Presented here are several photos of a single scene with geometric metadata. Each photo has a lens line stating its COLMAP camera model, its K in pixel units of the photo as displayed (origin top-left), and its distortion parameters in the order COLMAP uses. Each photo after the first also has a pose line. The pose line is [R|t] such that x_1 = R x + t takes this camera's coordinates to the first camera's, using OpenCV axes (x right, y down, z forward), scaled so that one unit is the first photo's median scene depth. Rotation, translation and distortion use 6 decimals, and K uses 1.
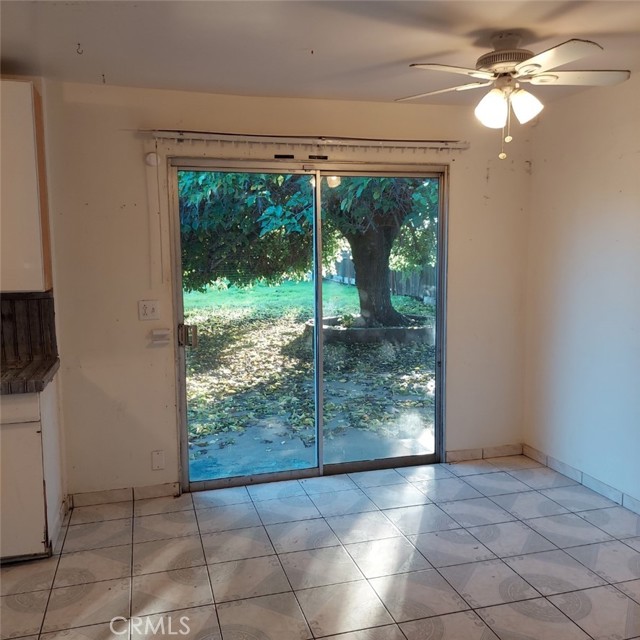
lens RADIAL K [[625.9, 0, 322.5], [0, 625.9, 322.4], [0, 0, 1]] dist [0.060414, 0.000000]
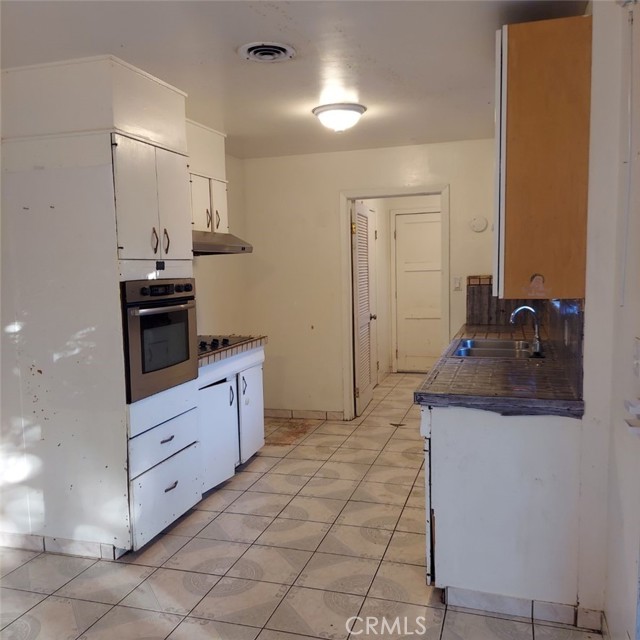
lens RADIAL K [[625.9, 0, 325.3], [0, 625.9, 322.1], [0, 0, 1]] dist [0.060414, 0.000000]
pose [[-0.562468, 0.097754, -0.821020, 0.277950], [-0.068237, 0.984111, 0.163921, -0.113755], [0.823999, 0.148224, -0.546860, 1.076667]]
